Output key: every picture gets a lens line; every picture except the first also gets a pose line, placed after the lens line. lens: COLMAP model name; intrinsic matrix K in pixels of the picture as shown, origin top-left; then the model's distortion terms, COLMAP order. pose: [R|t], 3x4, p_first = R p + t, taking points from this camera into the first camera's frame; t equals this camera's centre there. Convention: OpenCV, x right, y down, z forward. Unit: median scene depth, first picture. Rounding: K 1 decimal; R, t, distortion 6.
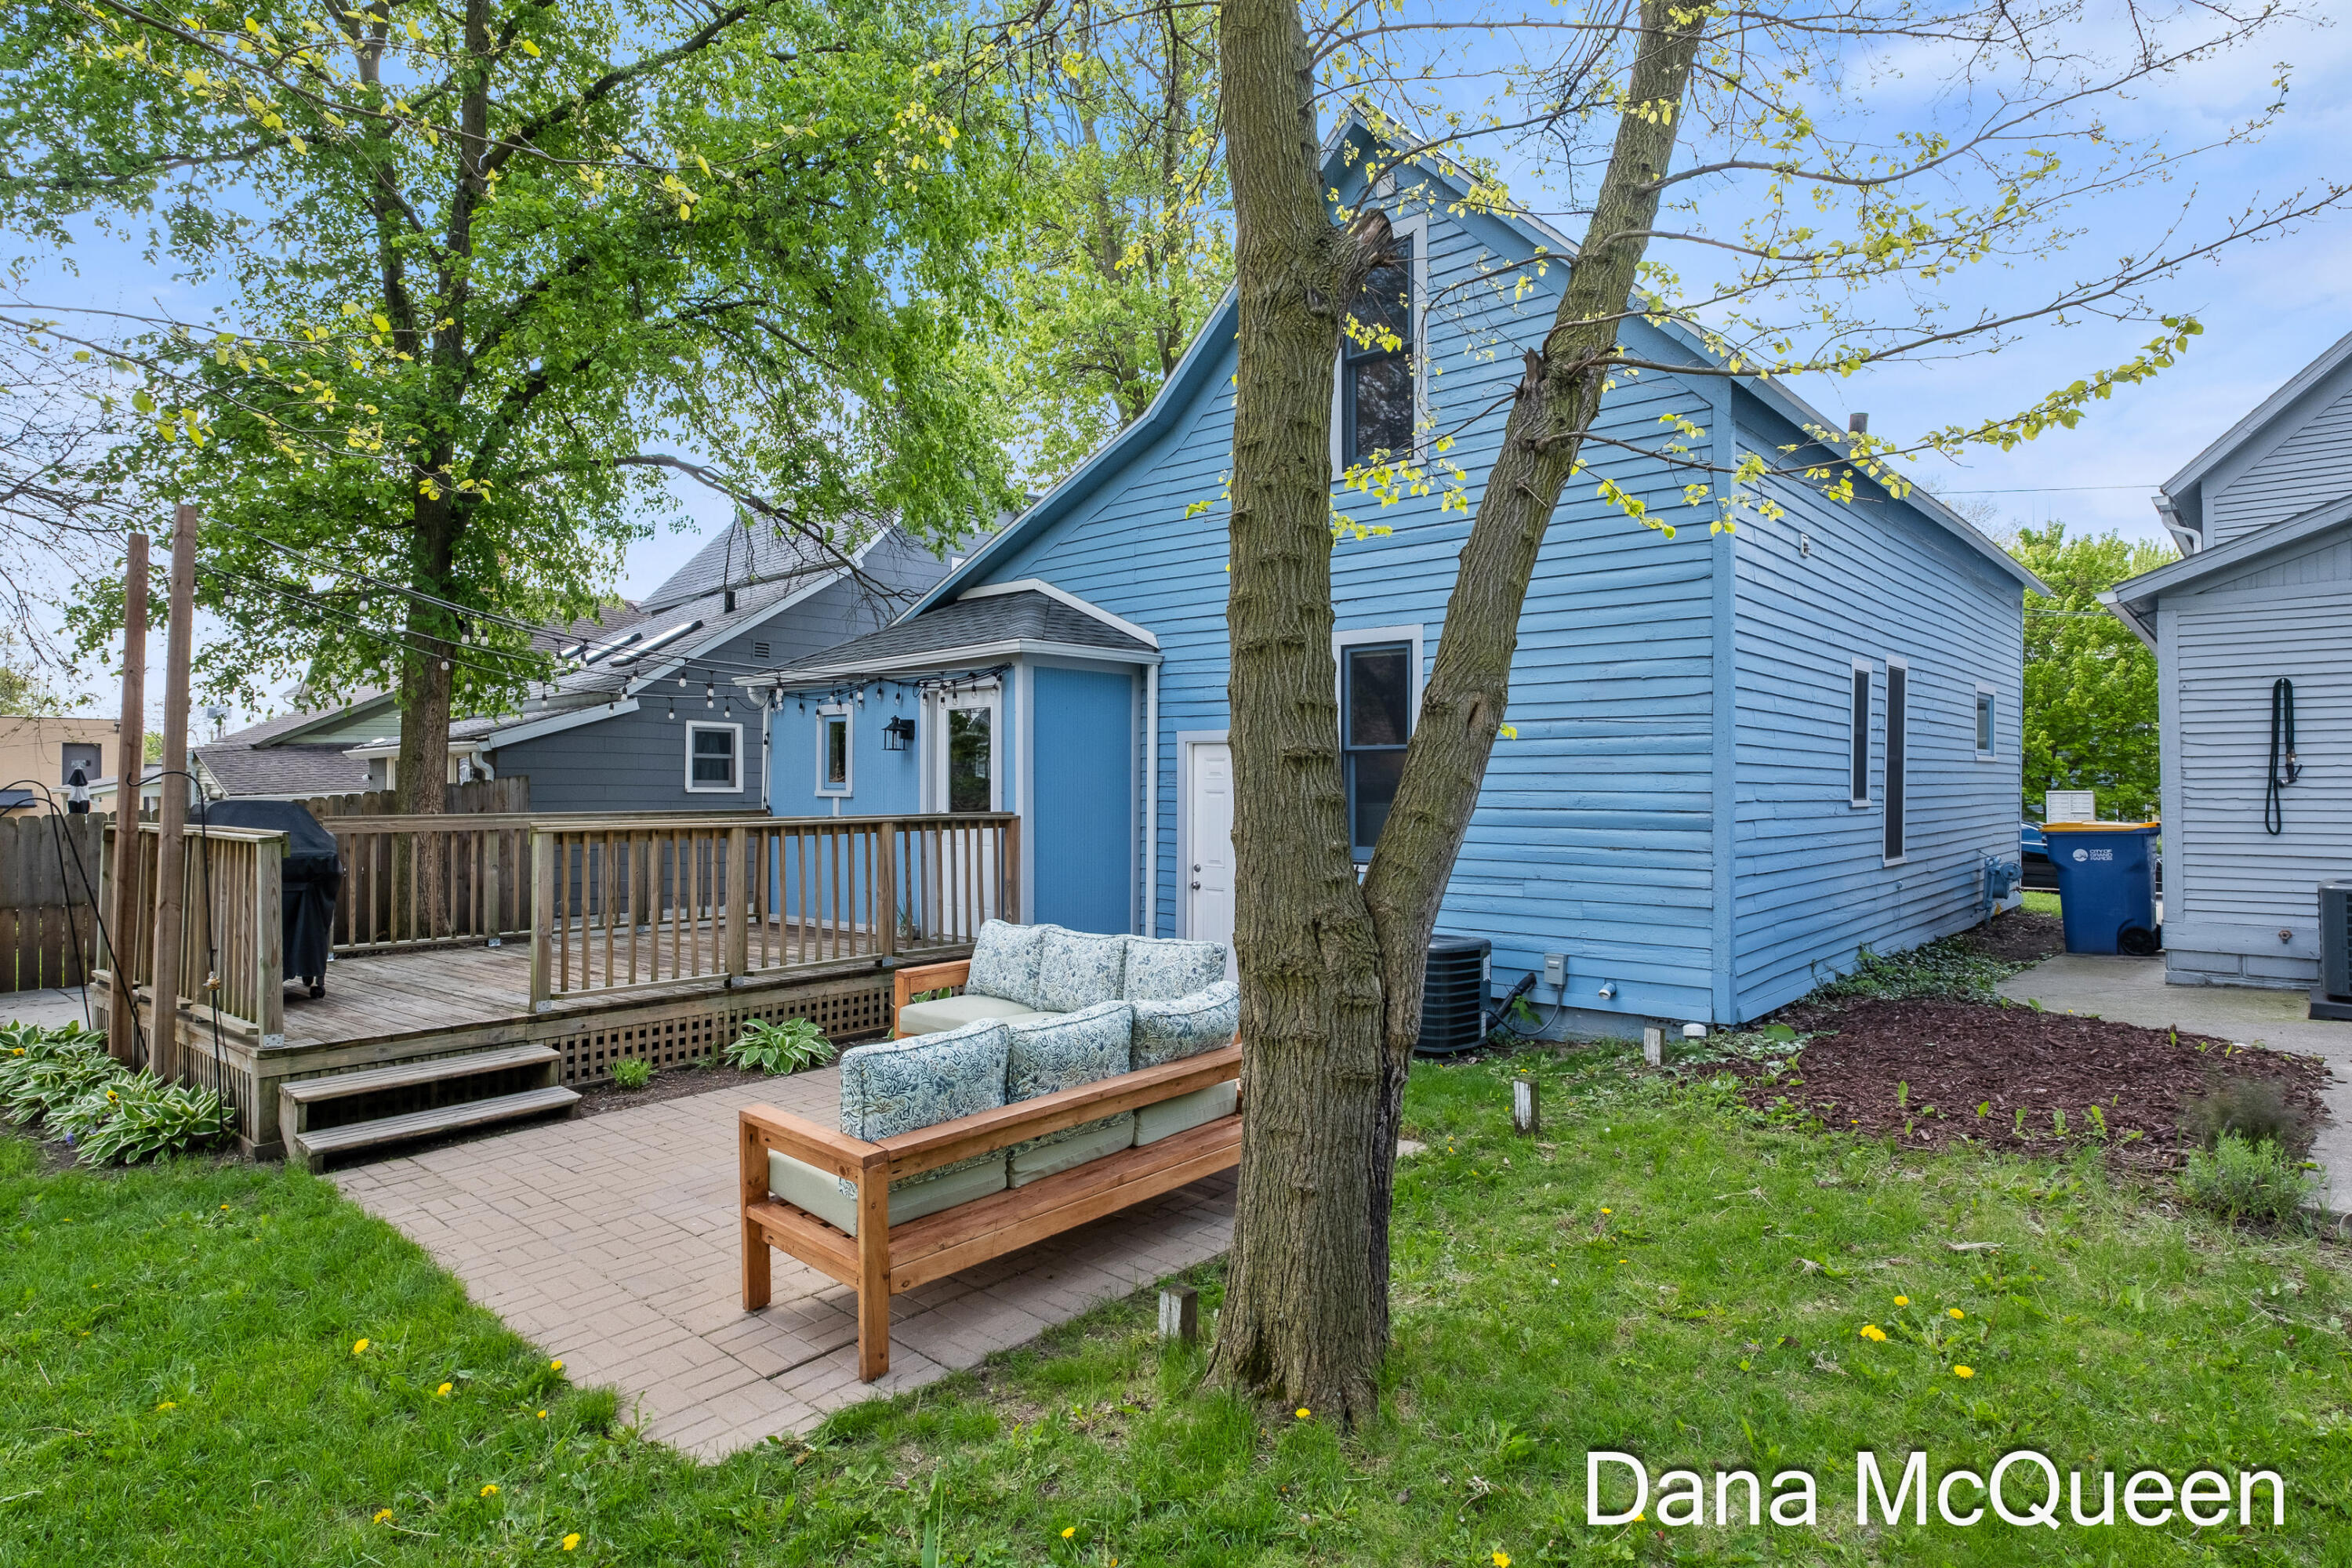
lens RADIAL K [[1268.4, 0, 1194.5], [0, 1268.4, 781.5], [0, 0, 1]] dist [-0.019526, -0.000215]
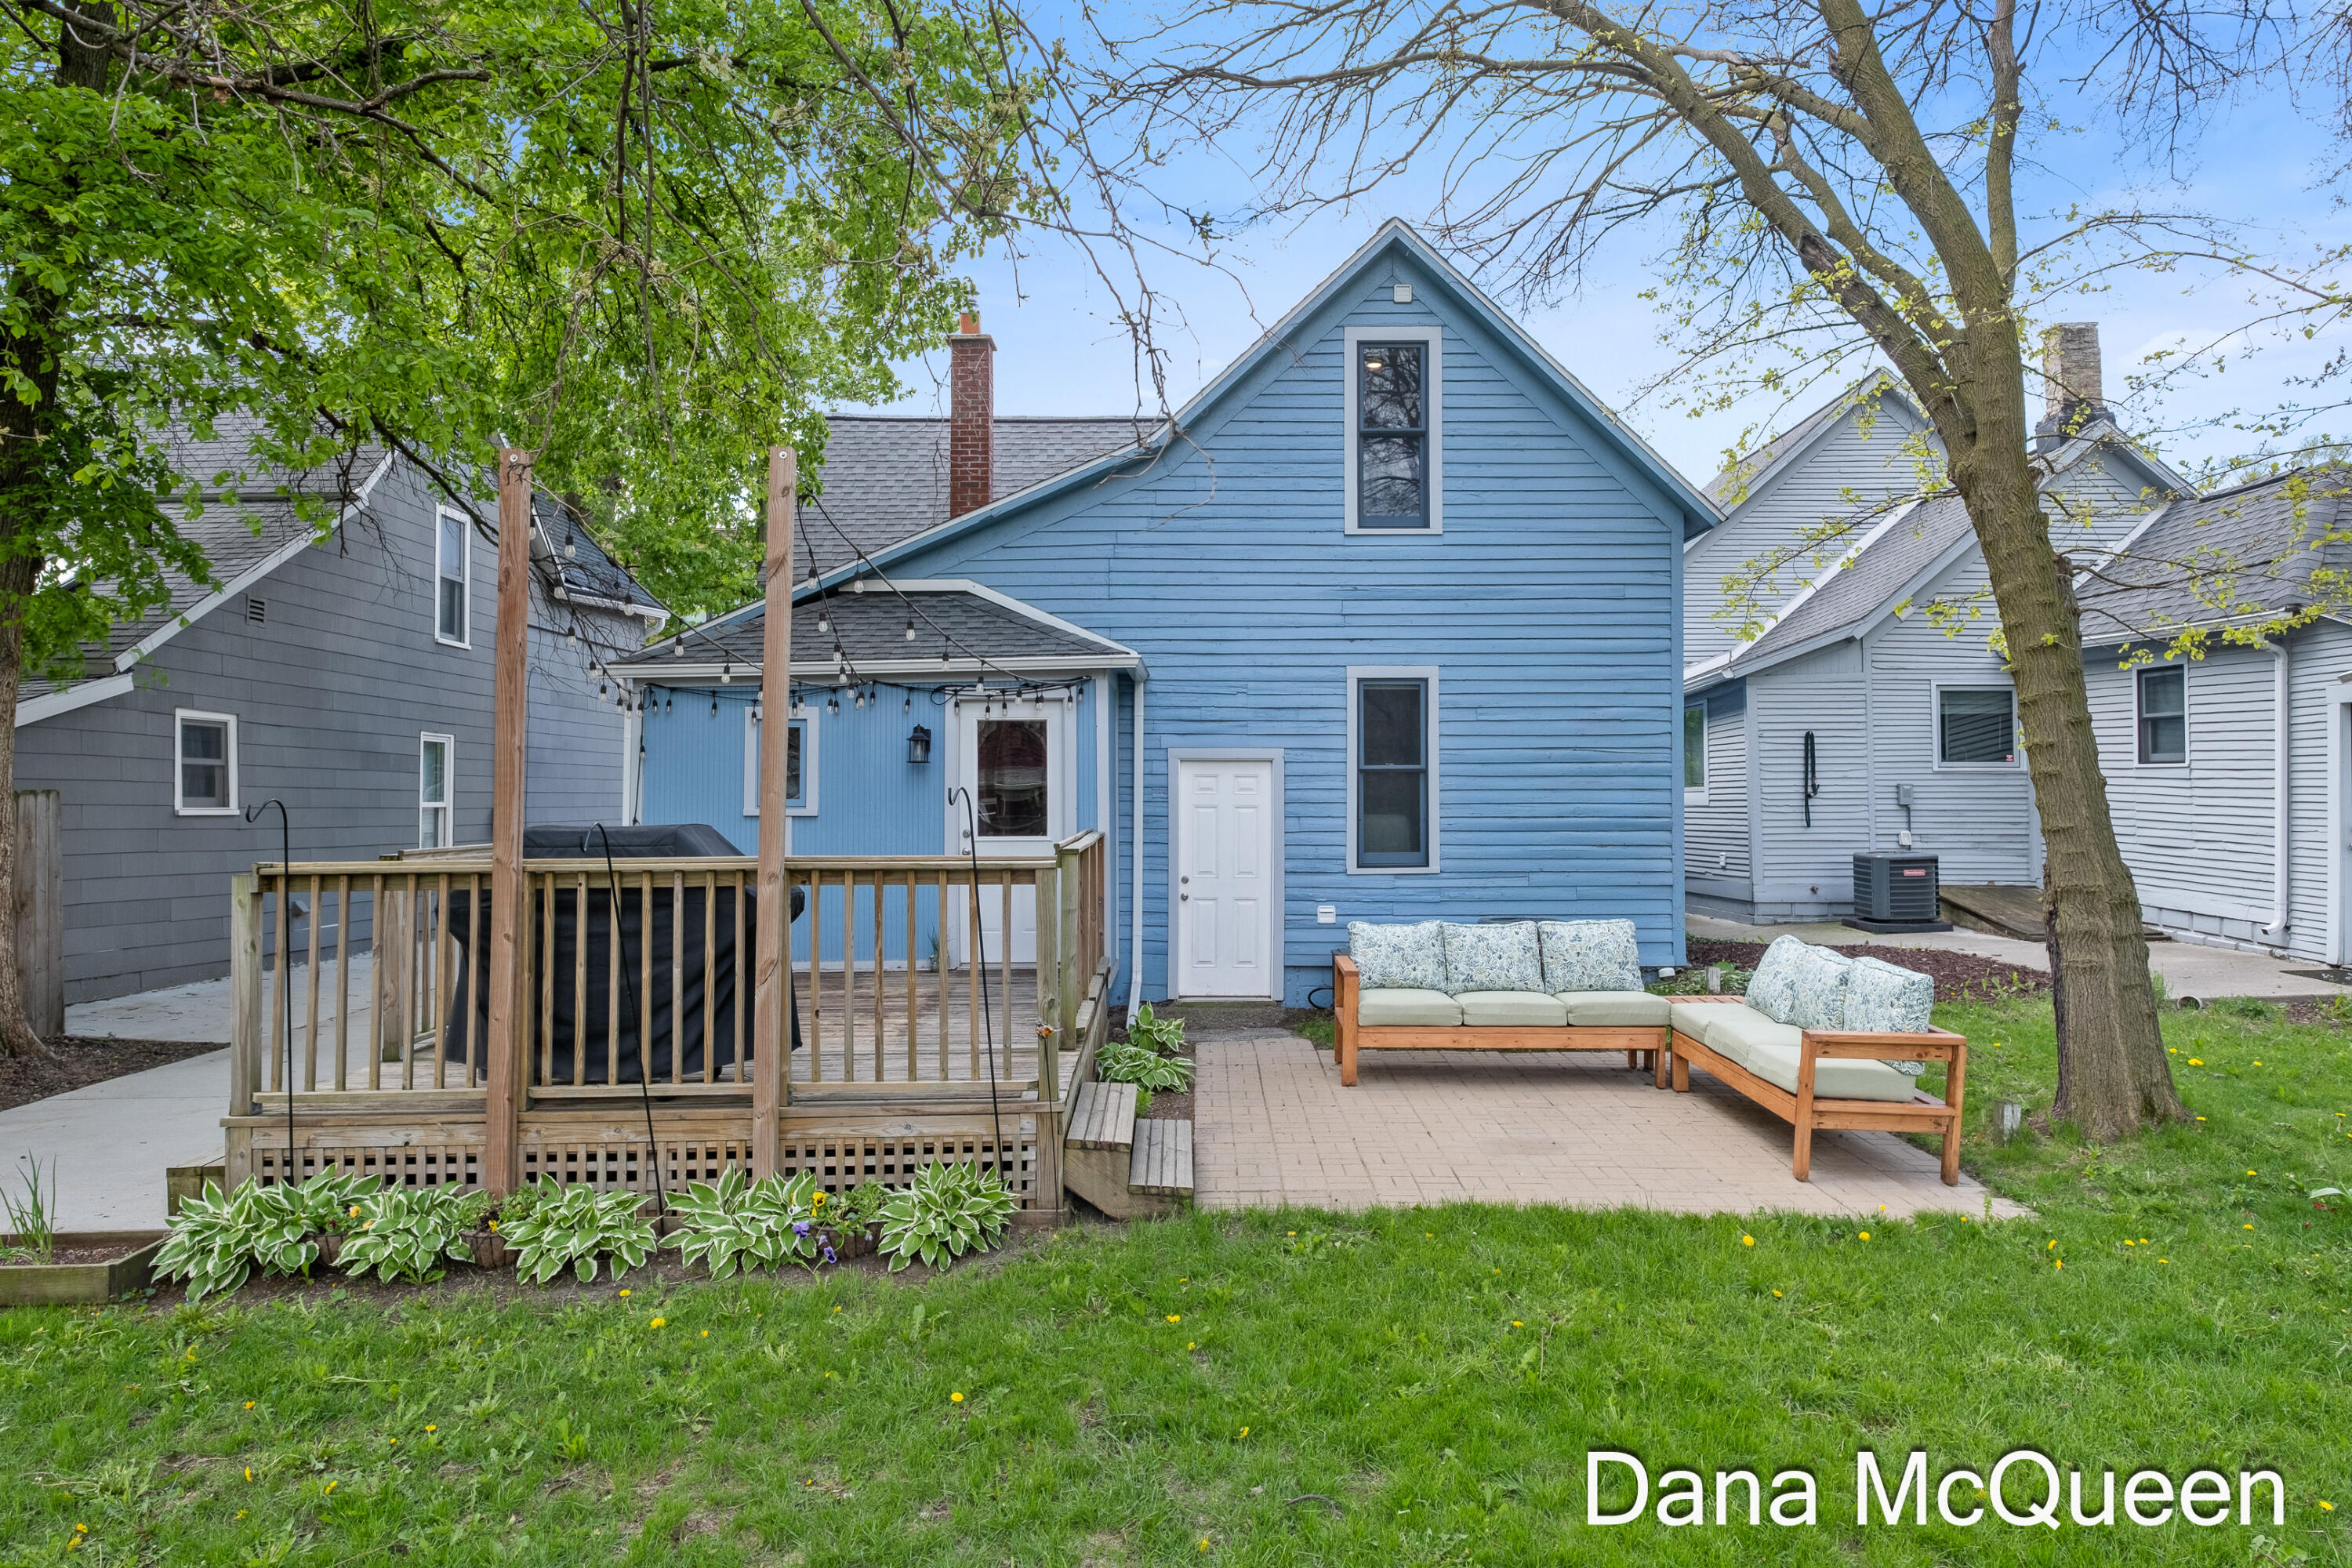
lens RADIAL K [[1437.2, 0, 1165.7], [0, 1437.2, 780.0], [0, 0, 1]] dist [0.002661, -0.000762]
pose [[0.747017, 0.005229, 0.664784, -0.804103], [0.002631, 0.999938, -0.010822, -0.000922], [-0.664800, 0.009833, 0.746957, 0.127638]]
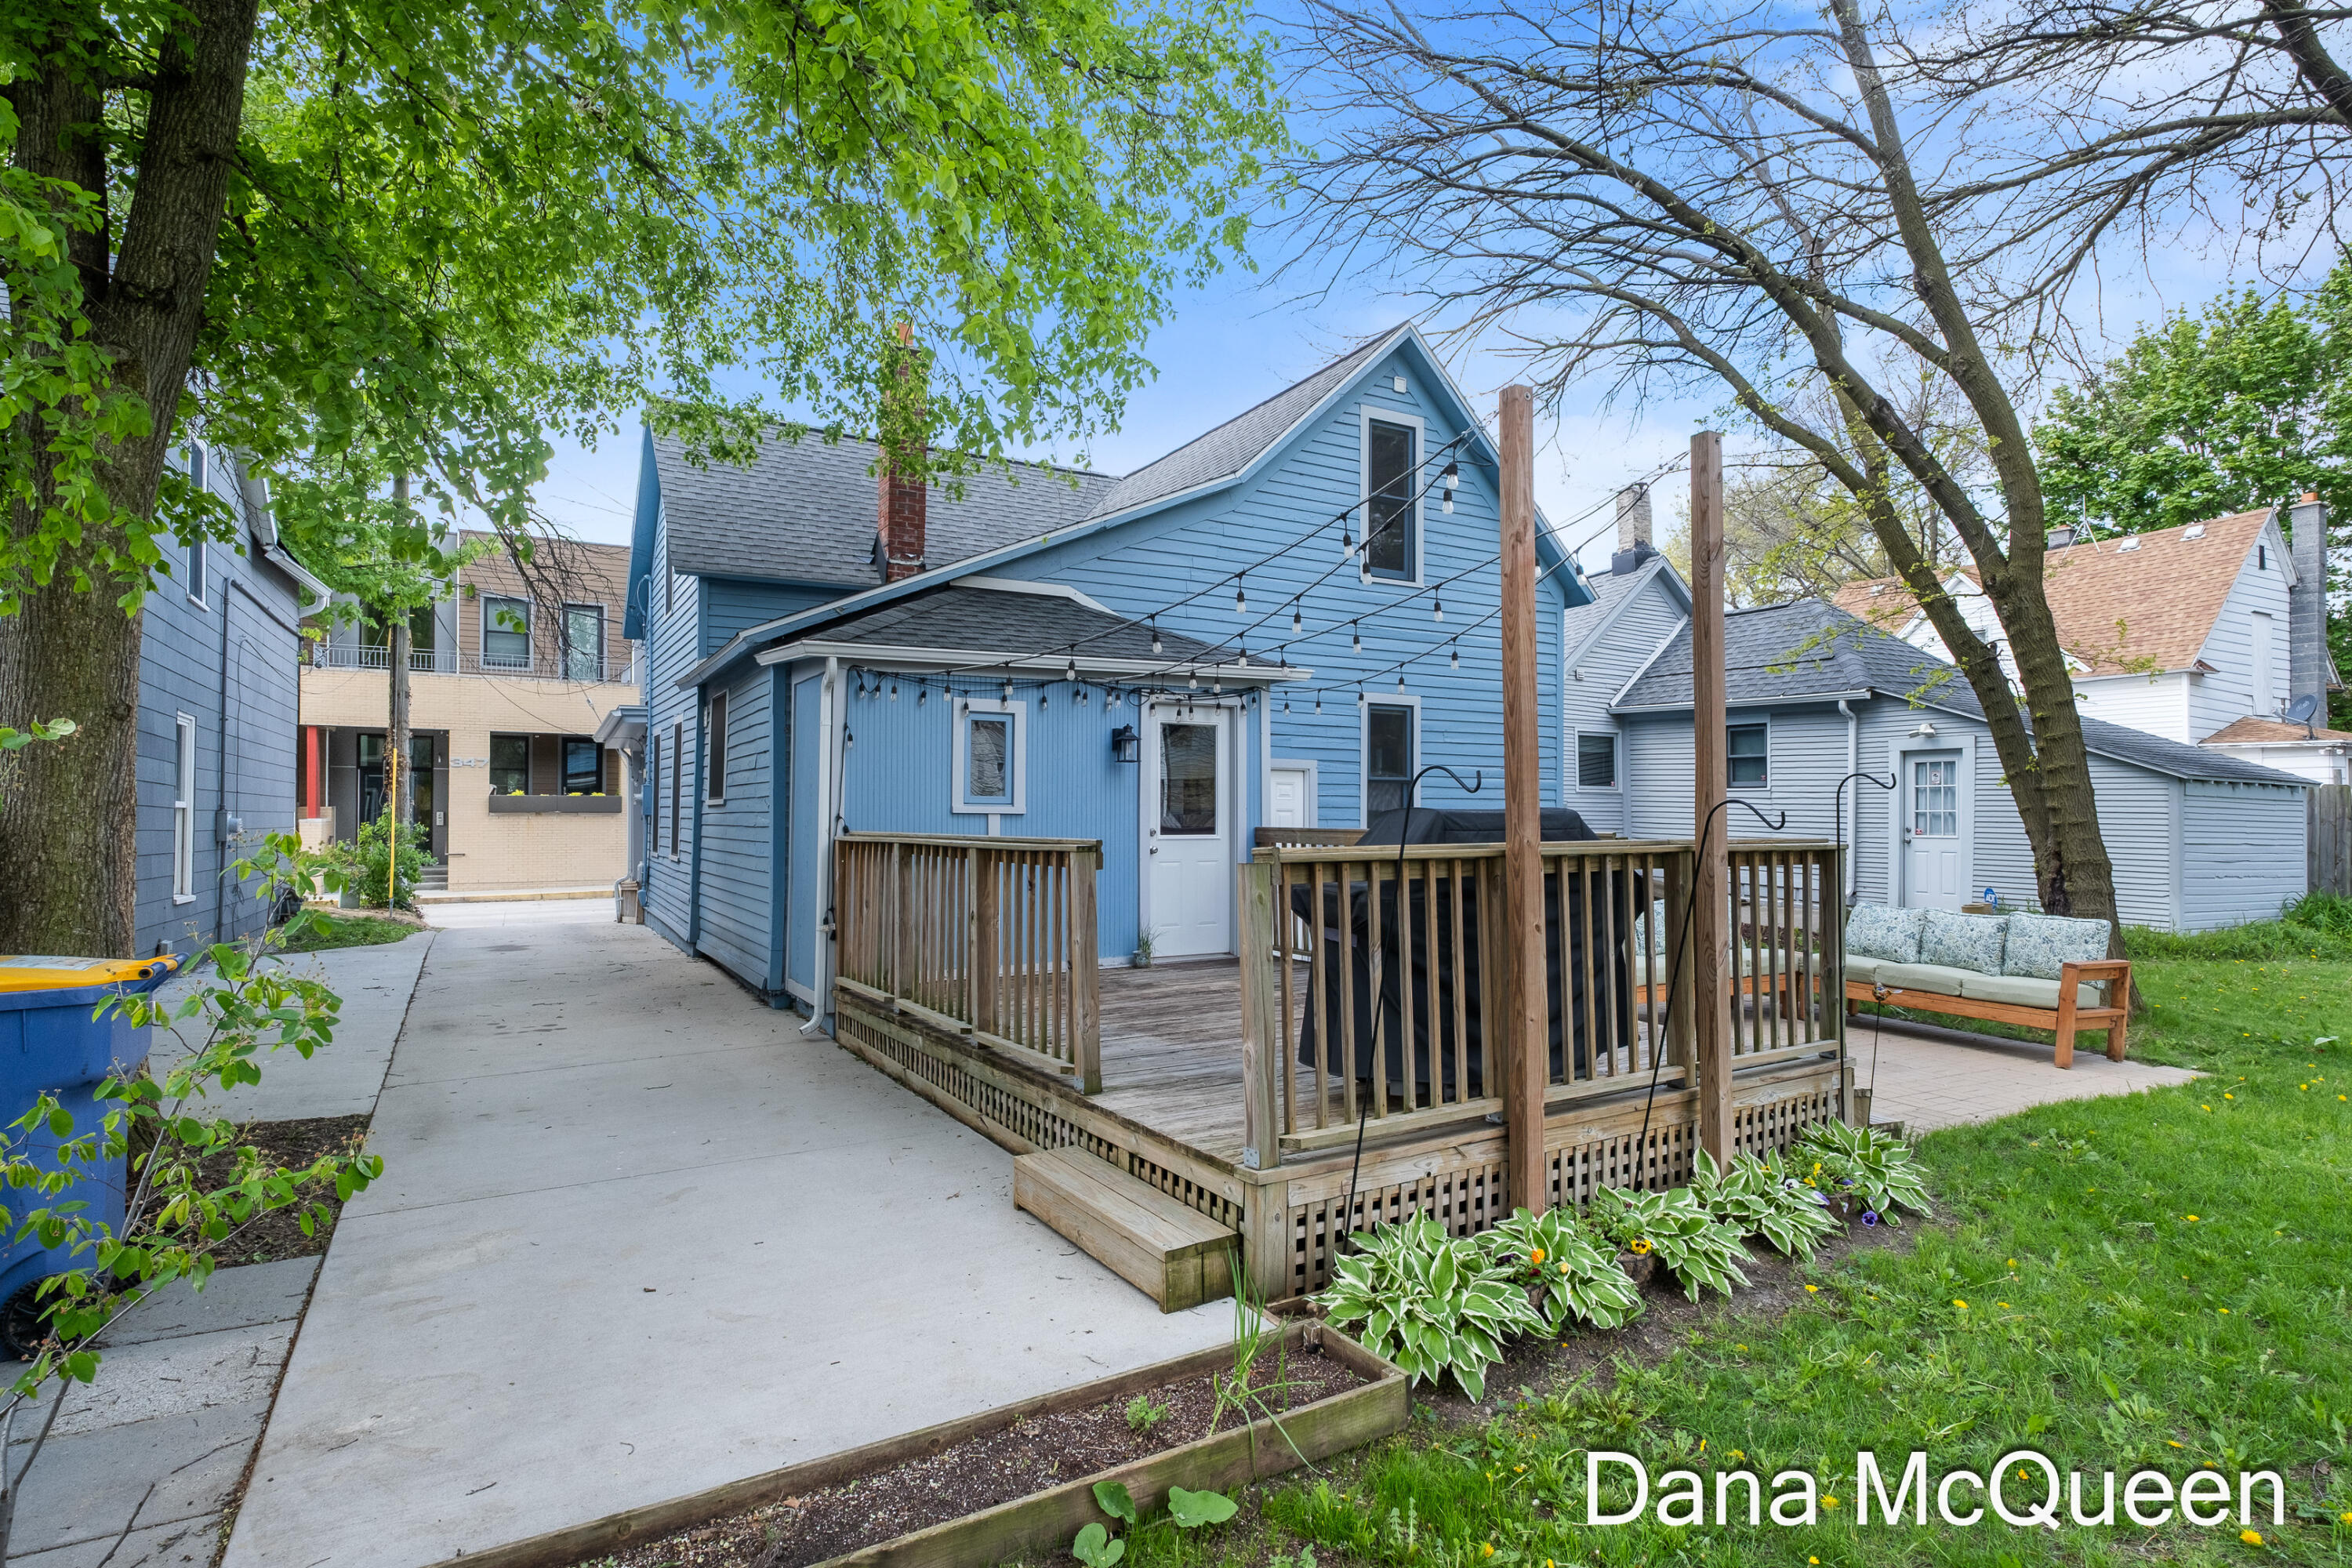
lens RADIAL K [[1210.1, 0, 1186.9], [0, 1210.1, 788.1], [0, 0, 1]] dist [0.005142, -0.000069]
pose [[0.327153, 0.024048, 0.944665, -1.069496], [-0.004556, 0.999705, -0.023871, 0.014871], [-0.944961, 0.003505, 0.327166, 0.694528]]
